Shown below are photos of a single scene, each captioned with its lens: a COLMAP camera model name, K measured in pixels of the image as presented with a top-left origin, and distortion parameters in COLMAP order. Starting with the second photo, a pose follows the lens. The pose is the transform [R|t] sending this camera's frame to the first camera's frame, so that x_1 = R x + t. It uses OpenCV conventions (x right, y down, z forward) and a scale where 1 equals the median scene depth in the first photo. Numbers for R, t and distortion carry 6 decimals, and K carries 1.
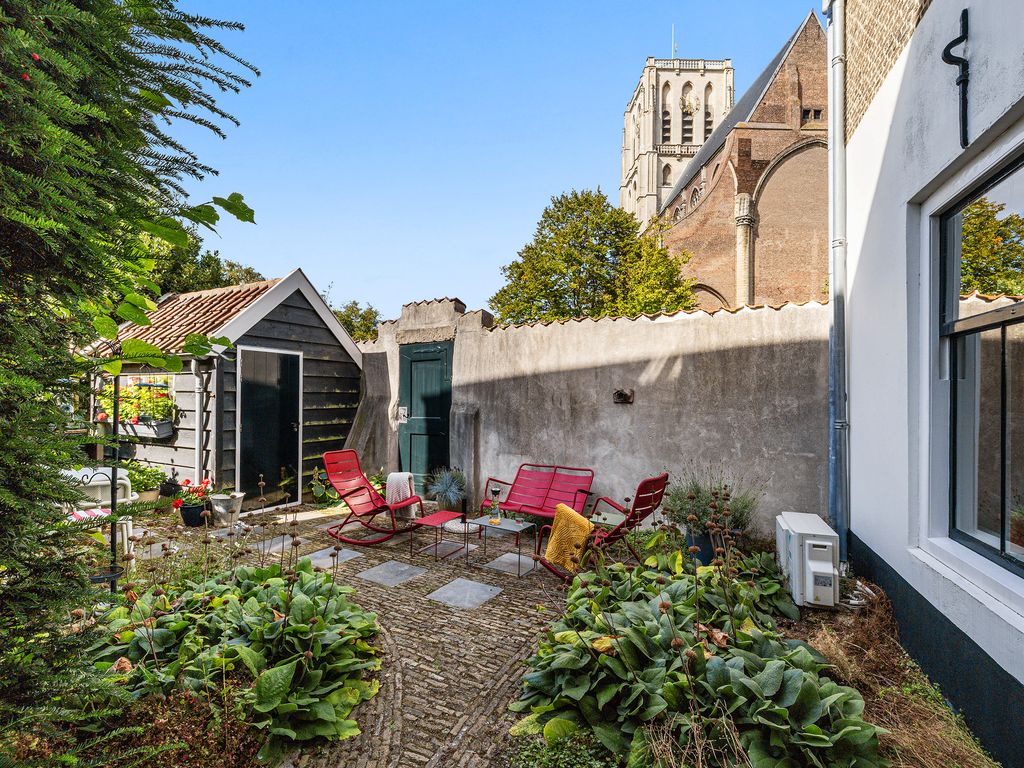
lens RADIAL K [[496.3, 0, 516.3], [0, 496.3, 388.1], [0, 0, 1]] dist [-0.000274, 0.002047]
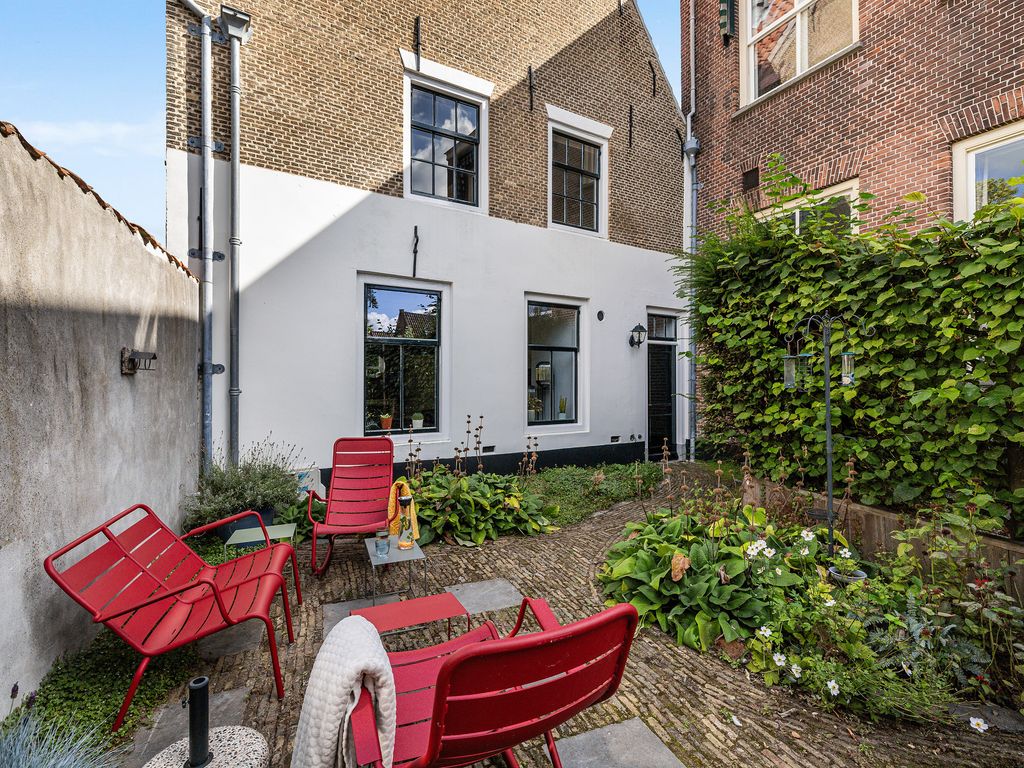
lens RADIAL K [[496.3, 0, 512.7], [0, 496.3, 378.7], [0, 0, 1]] dist [-0.000274, 0.002047]
pose [[-0.796422, -0.004126, 0.604727, -0.399756], [-0.012655, 0.999871, -0.009844, 0.029712], [-0.604609, -0.015493, -0.796372, 1.009531]]
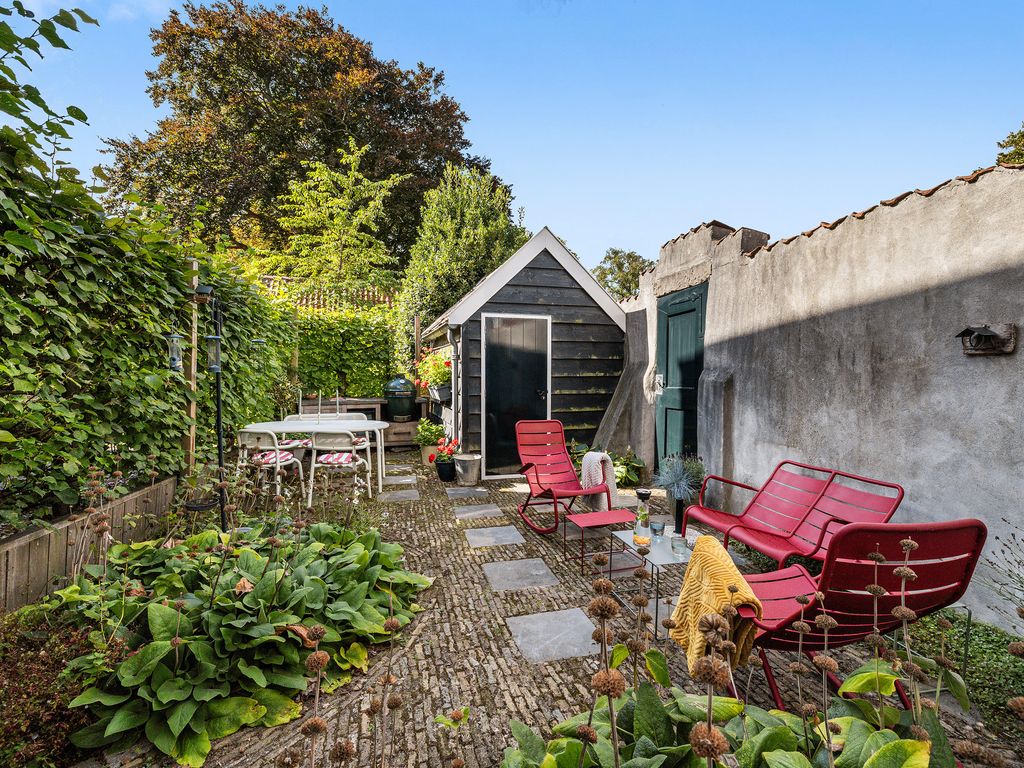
lens RADIAL K [[496.3, 0, 505.6], [0, 496.3, 391.7], [0, 0, 1]] dist [-0.000274, 0.002047]
pose [[0.698970, 0.020197, -0.714866, 0.198898], [0.014760, 0.998981, 0.042656, 0.032009], [0.714999, -0.040367, 0.697959, 0.298358]]
